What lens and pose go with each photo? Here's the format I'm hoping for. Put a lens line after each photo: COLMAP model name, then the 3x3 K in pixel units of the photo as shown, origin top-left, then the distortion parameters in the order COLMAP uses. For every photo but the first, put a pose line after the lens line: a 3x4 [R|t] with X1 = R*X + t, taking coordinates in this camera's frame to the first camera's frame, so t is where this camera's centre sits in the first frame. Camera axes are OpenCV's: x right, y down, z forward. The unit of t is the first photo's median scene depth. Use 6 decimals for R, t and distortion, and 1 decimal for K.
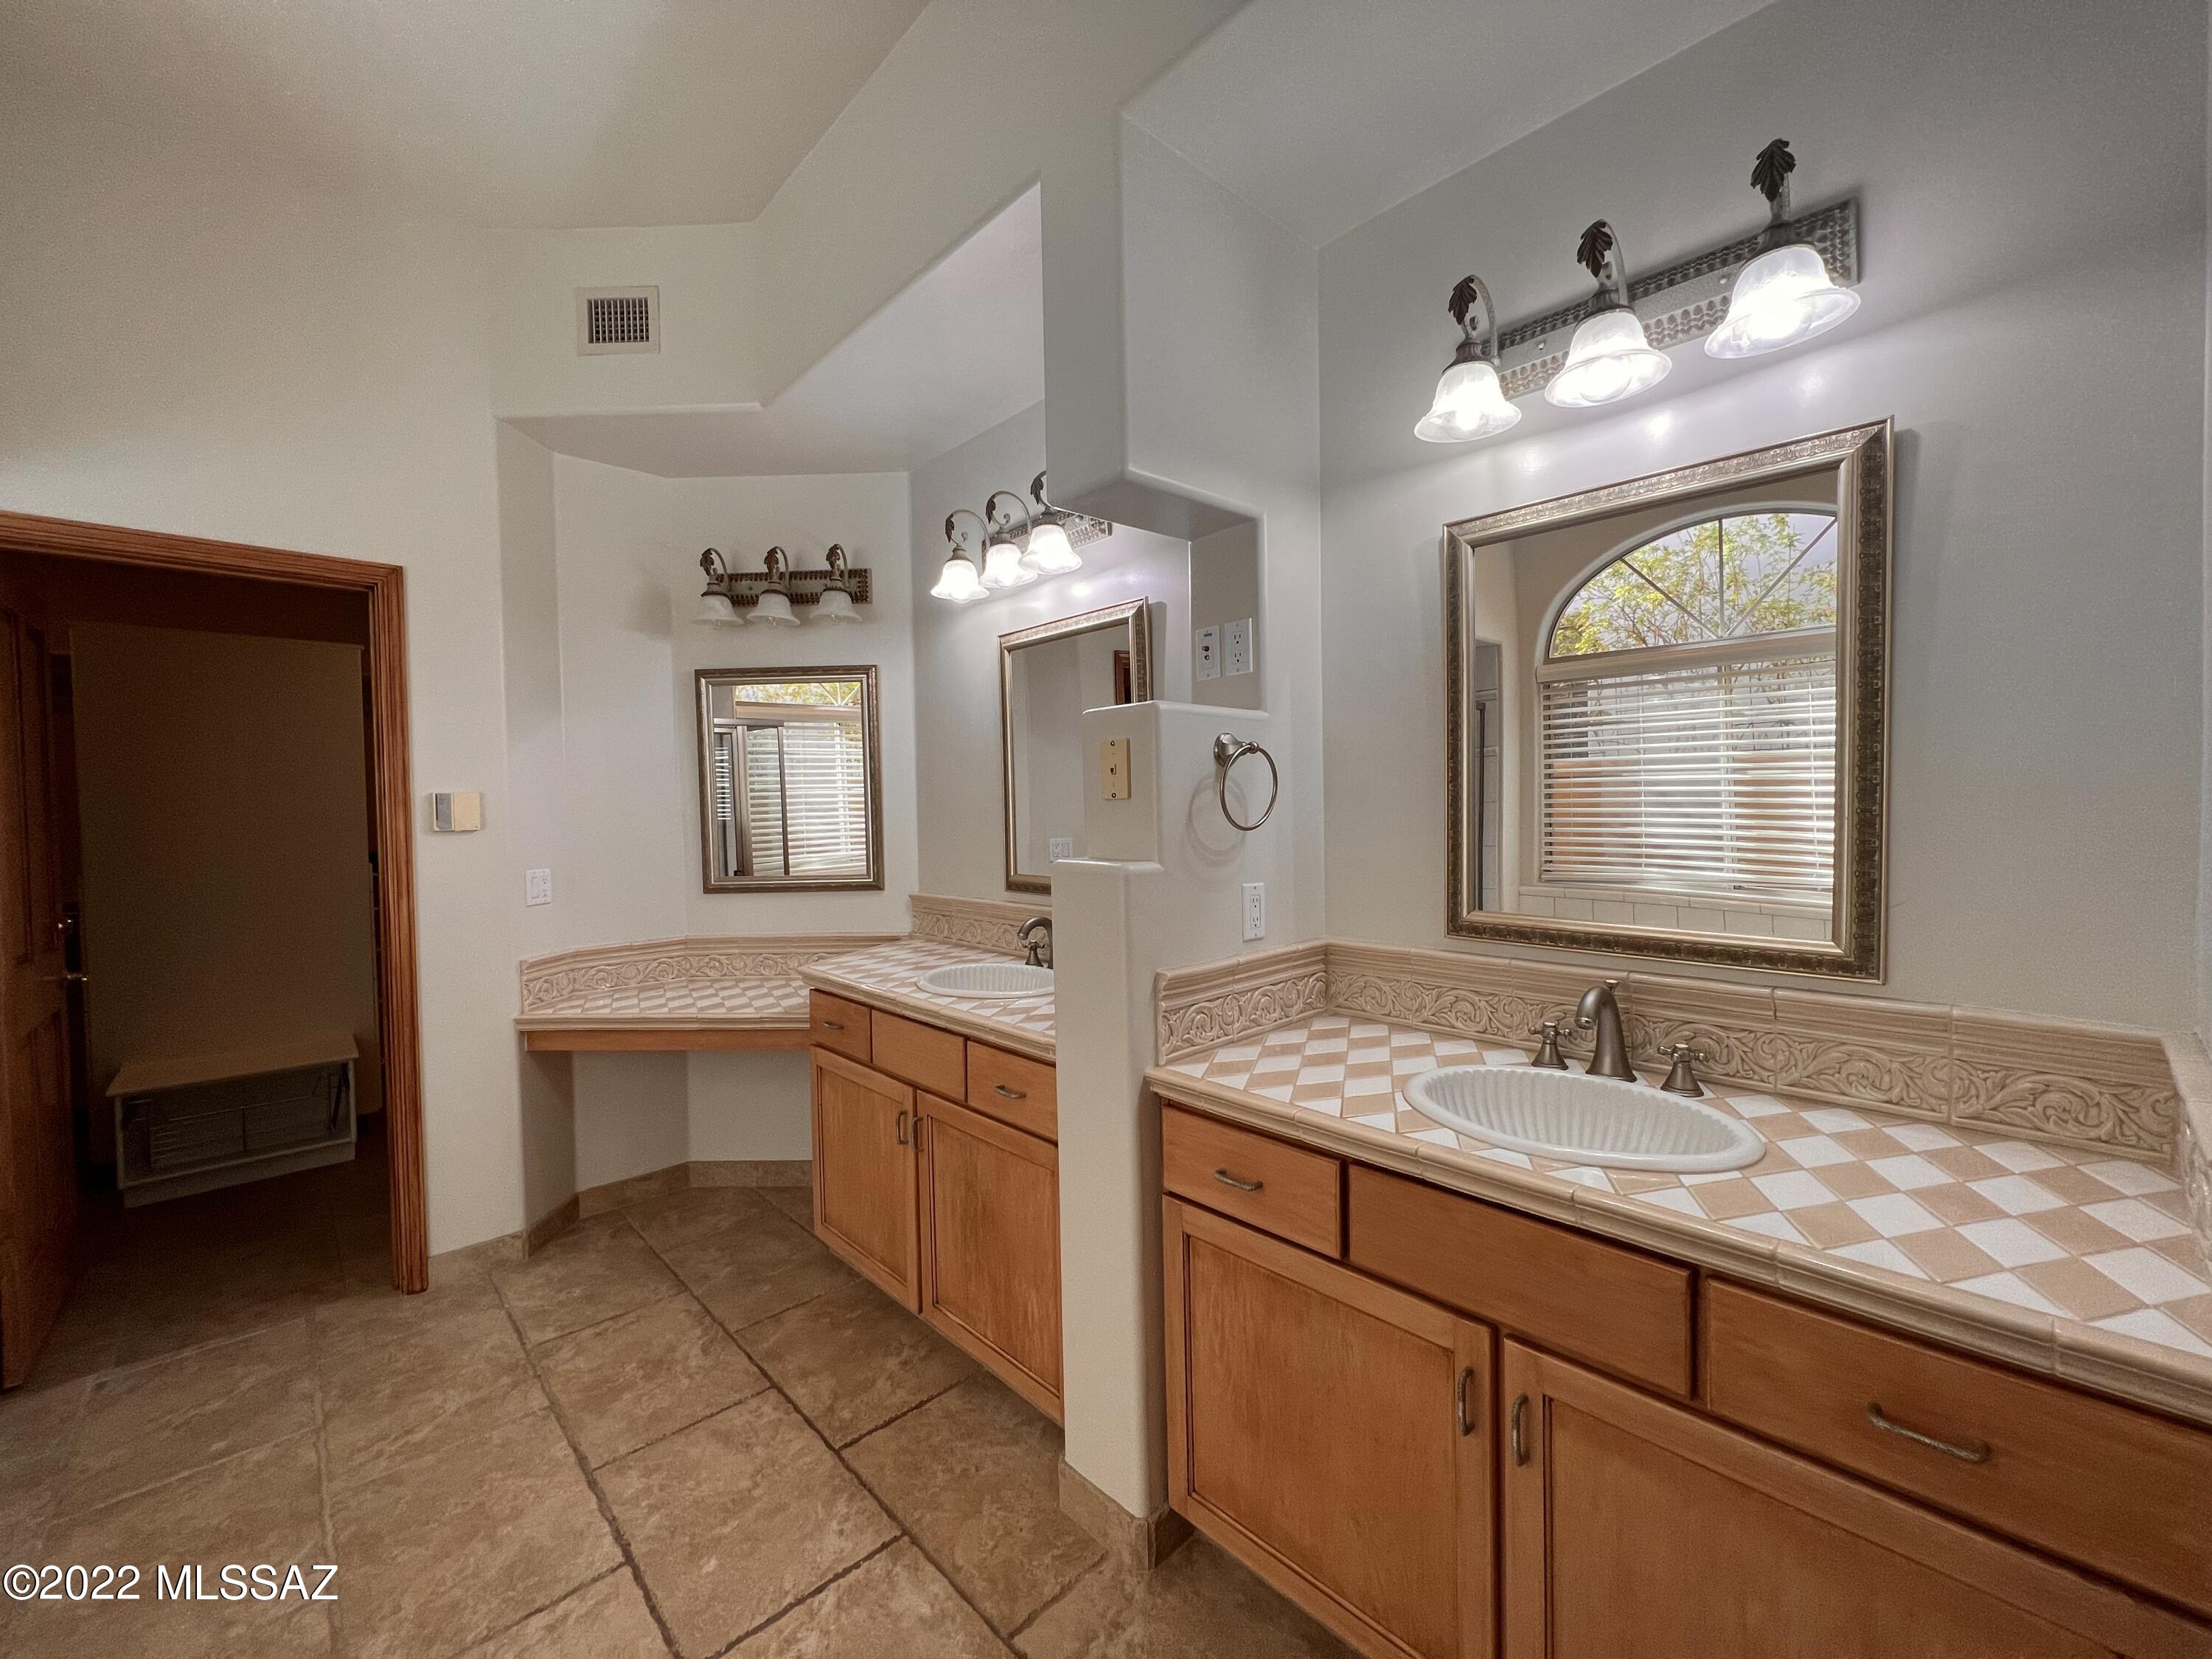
lens RADIAL K [[884.8, 0, 1104.5], [0, 884.8, 830.8], [0, 0, 1]] dist [-0.003599, 0.001027]
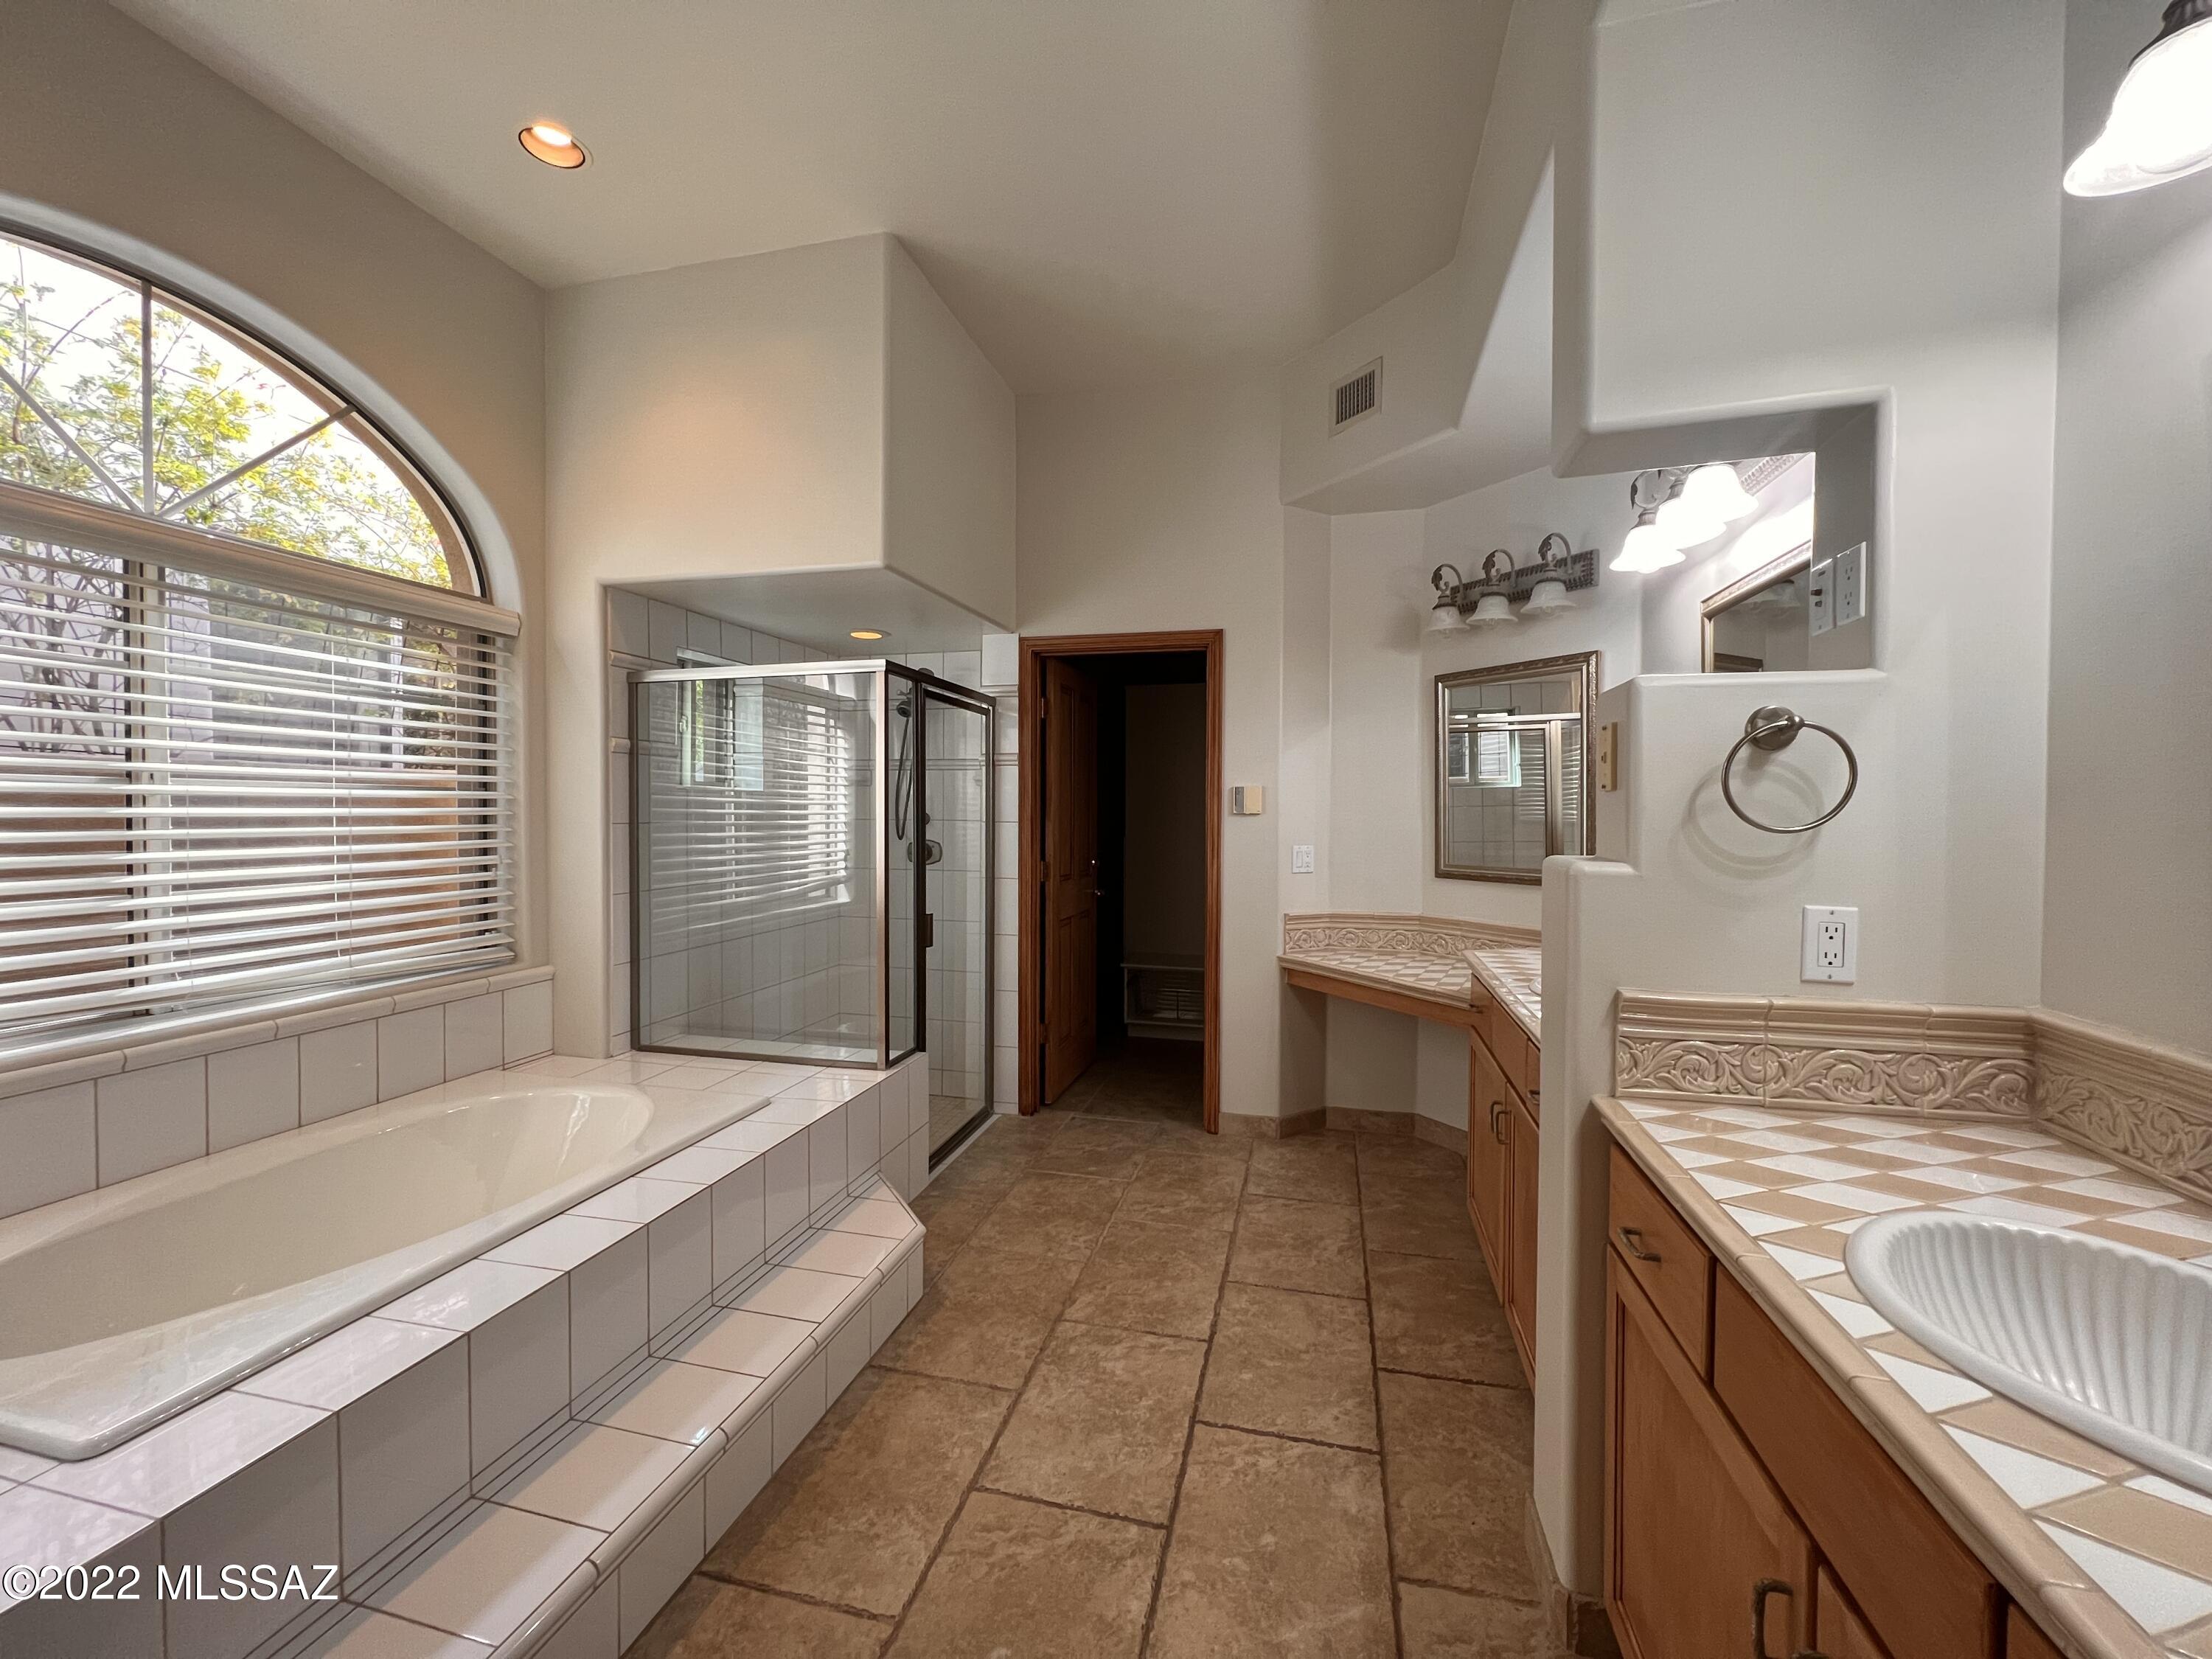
lens RADIAL K [[884.8, 0, 1108.6], [0, 884.8, 832.5], [0, 0, 1]] dist [-0.003599, 0.001027]
pose [[0.541706, 0.042387, -0.839499, 0.420108], [-0.037101, 0.998960, 0.026498, 0.000777], [0.839749, 0.016792, 0.542715, 0.086718]]
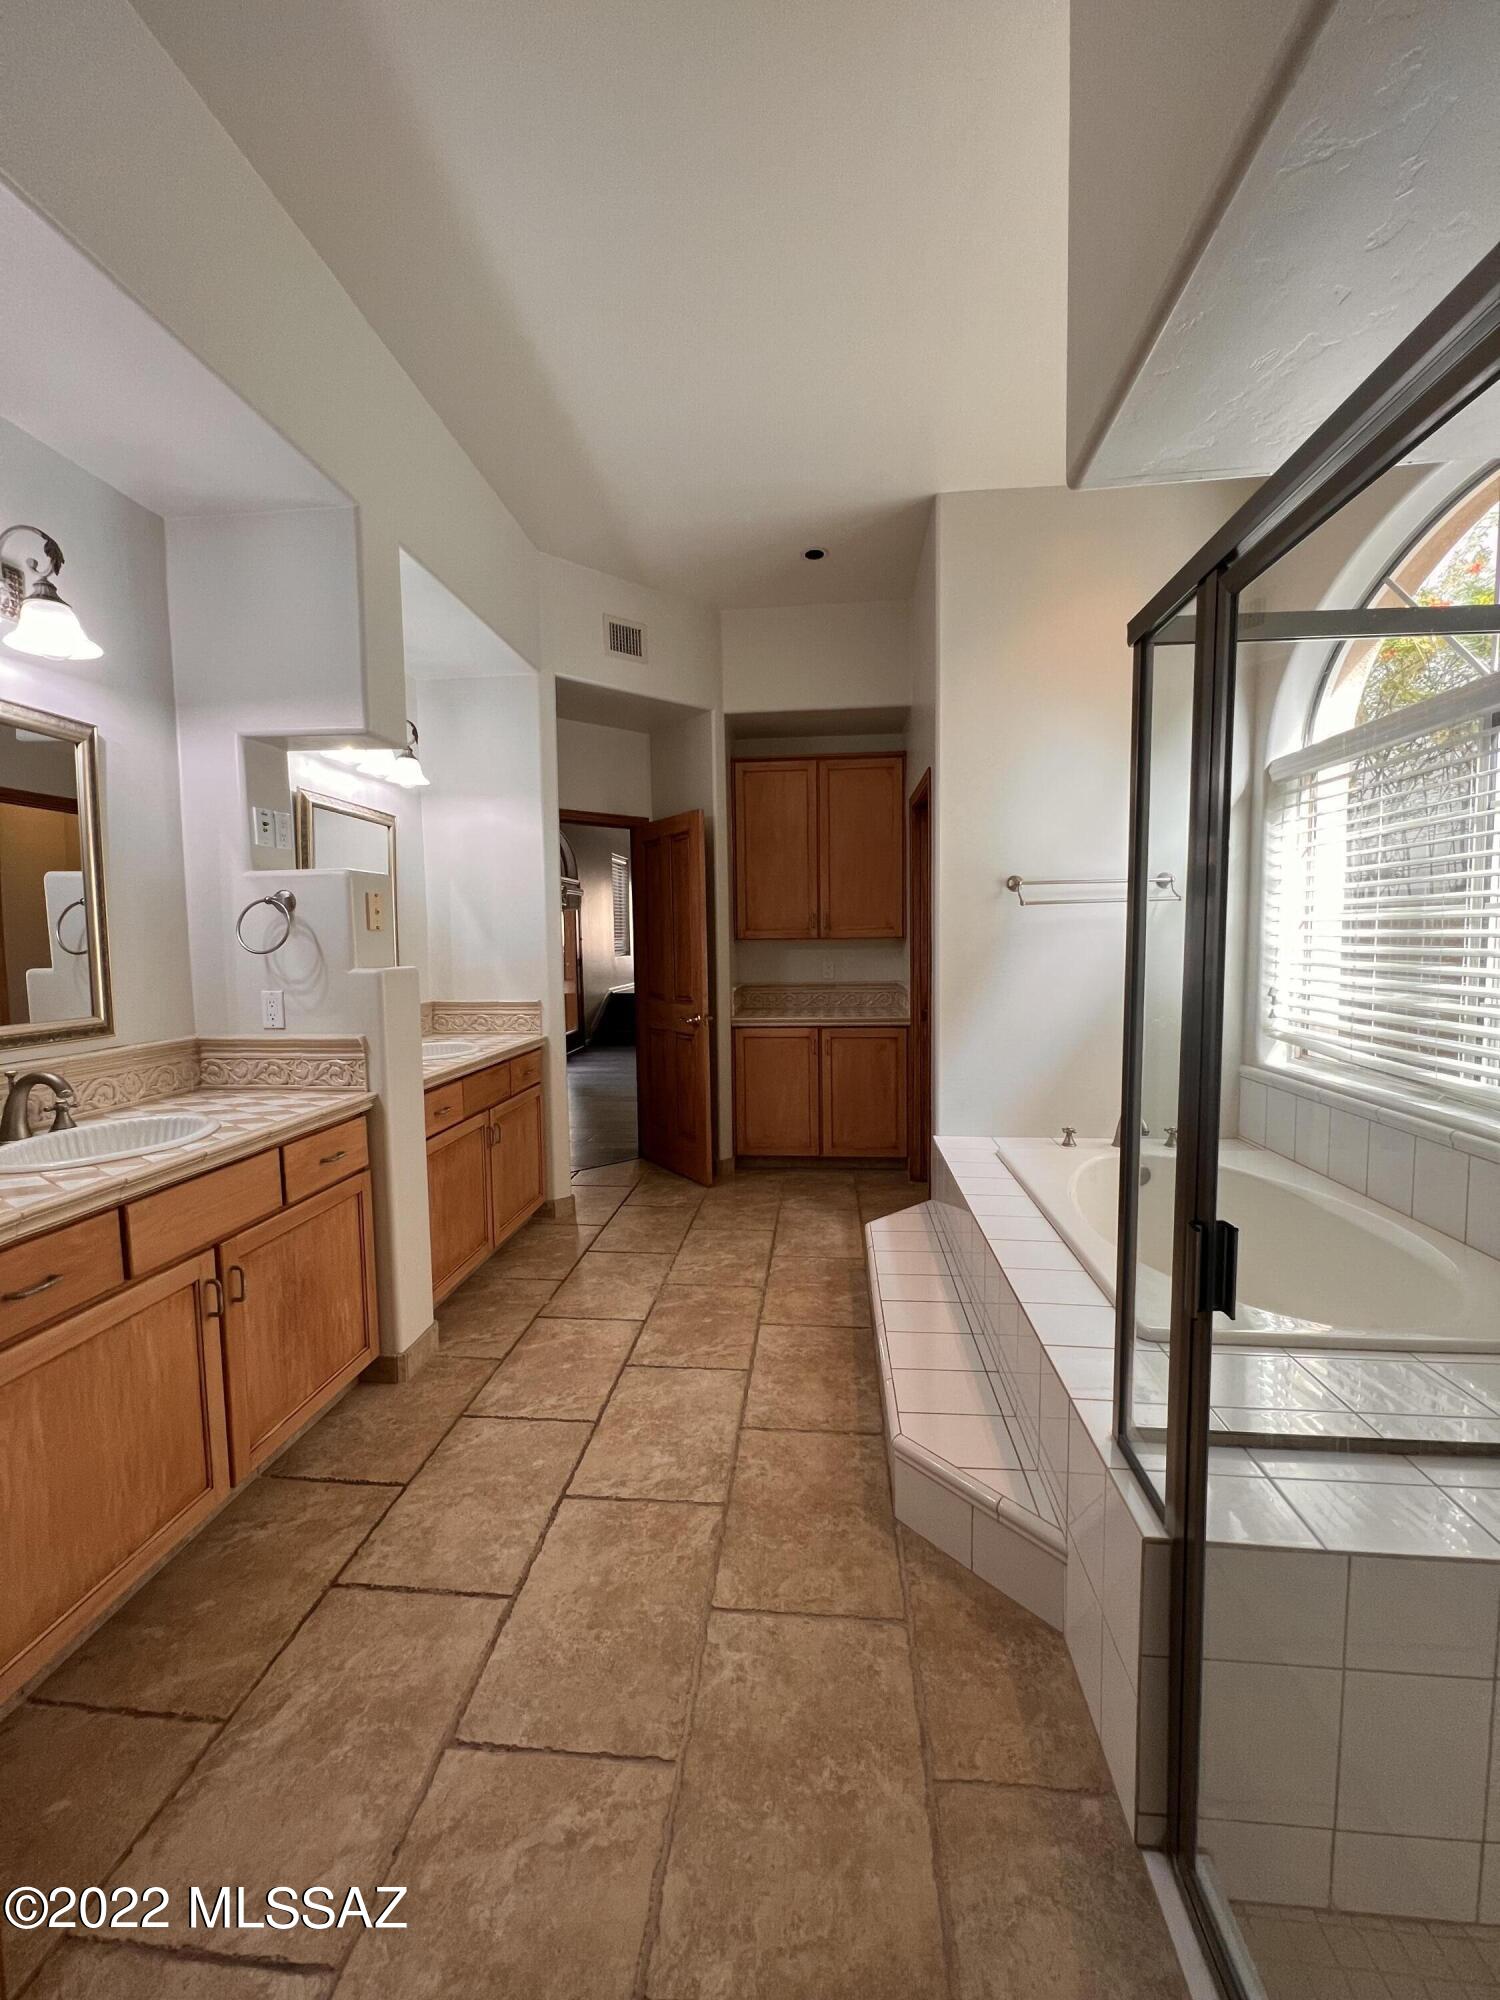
lens RADIAL K [[800.0, 0, 741.9], [0, 800.0, 1004.7], [0, 0, 1]] dist [-0.003599, 0.001027]
pose [[-0.650399, -0.036089, 0.758735, -1.329655], [0.045998, 0.995166, 0.086766, 0.004005], [-0.758198, 0.091333, -0.645595, 1.253453]]
